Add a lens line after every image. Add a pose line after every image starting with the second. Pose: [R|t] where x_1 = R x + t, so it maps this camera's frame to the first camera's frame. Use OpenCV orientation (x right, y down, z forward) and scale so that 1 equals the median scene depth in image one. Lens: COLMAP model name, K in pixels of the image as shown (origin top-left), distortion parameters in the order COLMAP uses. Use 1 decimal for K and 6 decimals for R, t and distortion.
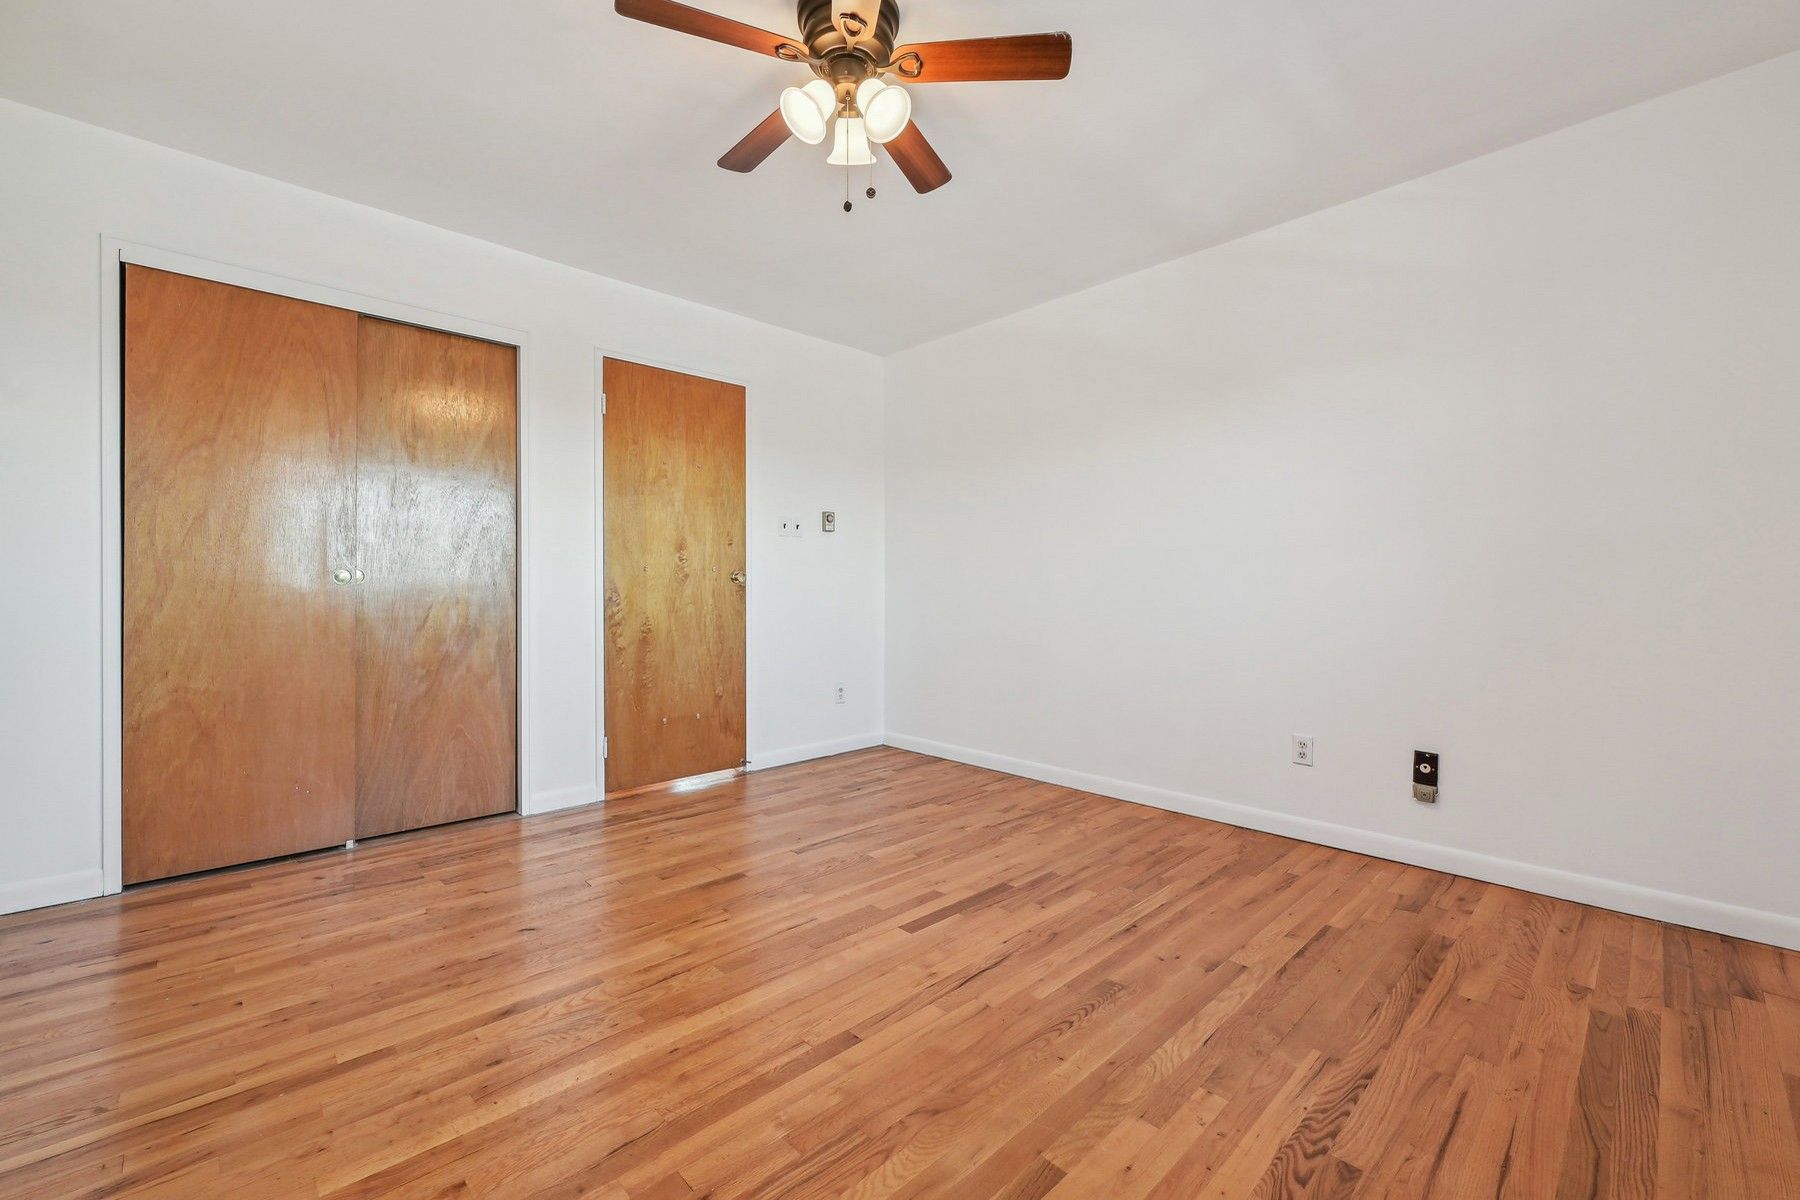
lens RADIAL K [[745.0, 0, 900.0], [0, 745.0, 600.0], [0, 0, 1]] dist [0.001516, -0.000032]
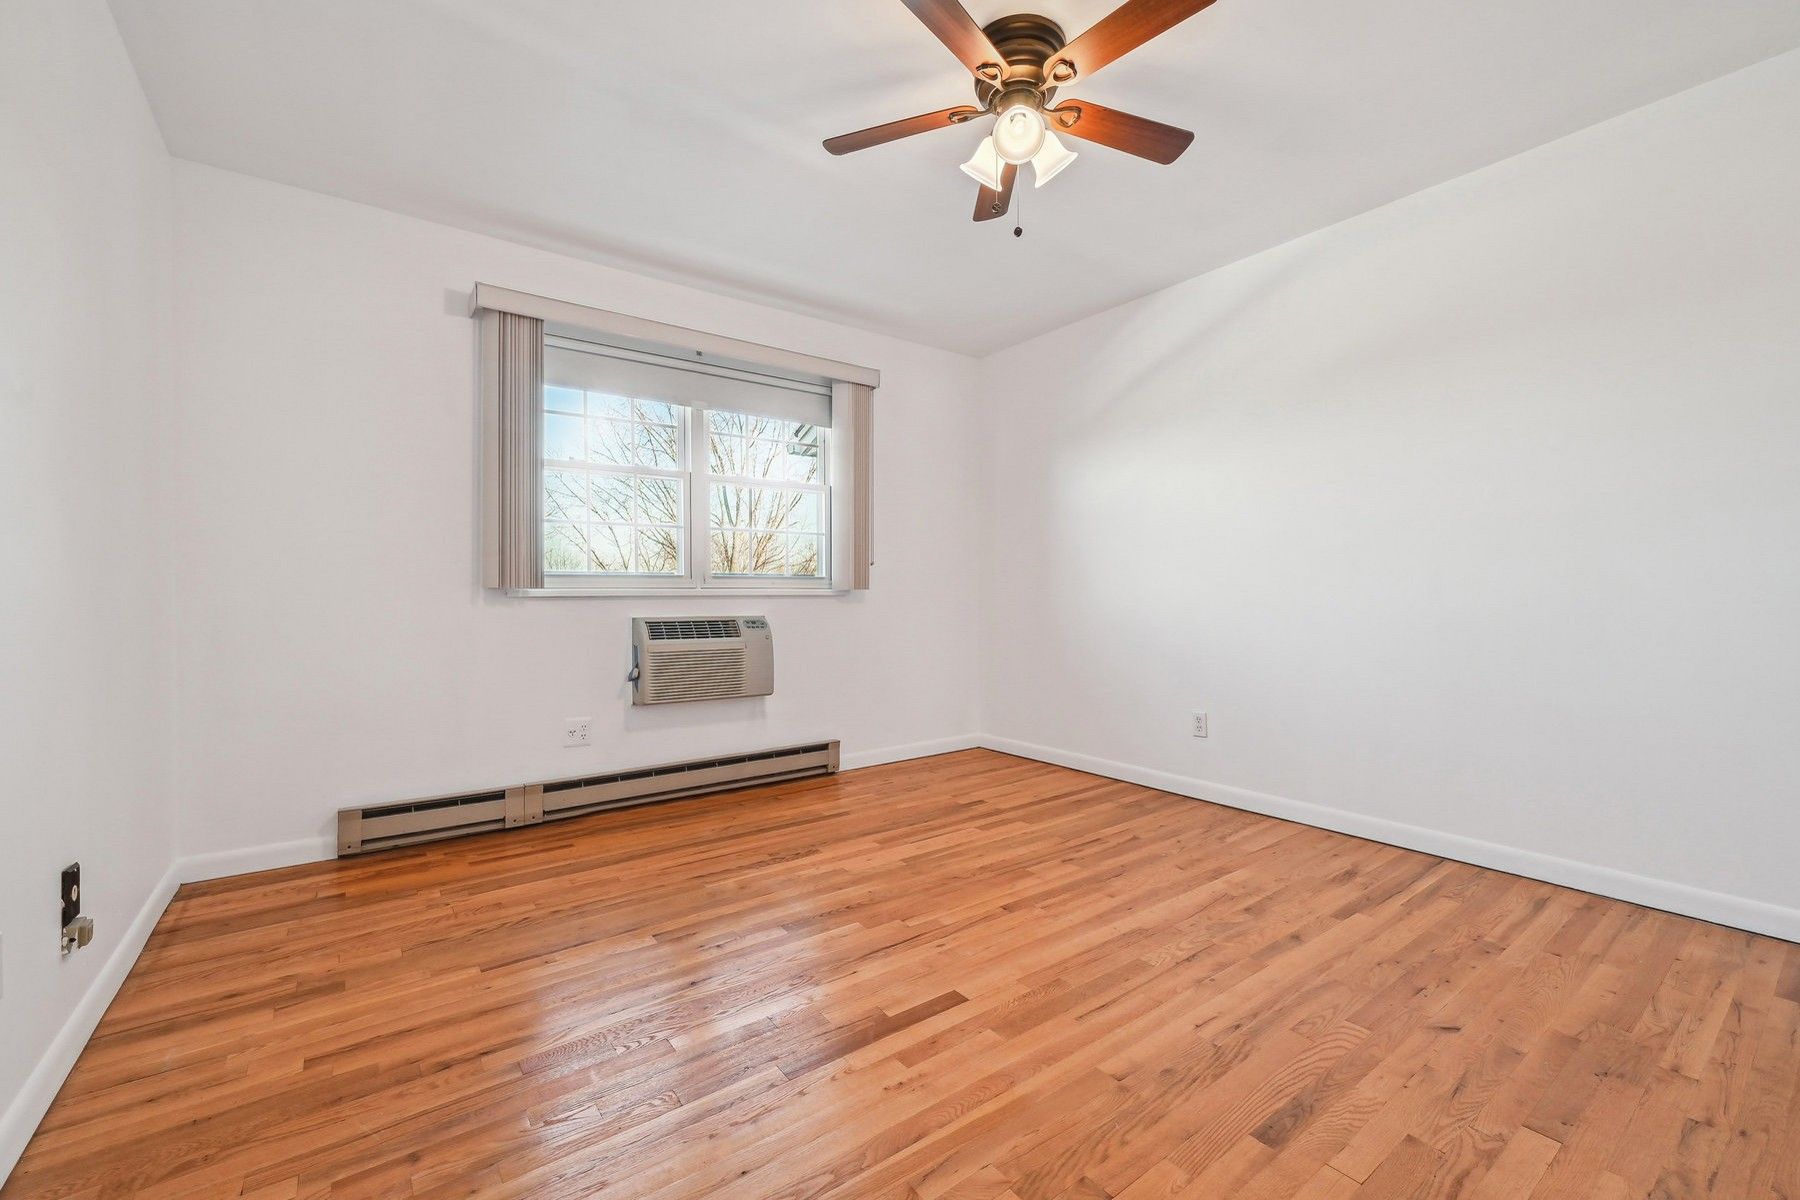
lens RADIAL K [[745.0, 0, 900.0], [0, 745.0, 600.0], [0, 0, 1]] dist [0.001516, -0.000032]
pose [[-0.992491, 0.003187, 0.122280, -0.029746], [0.005605, 0.999795, 0.019431, -0.020610], [-0.122193, 0.019971, -0.992305, 1.890633]]
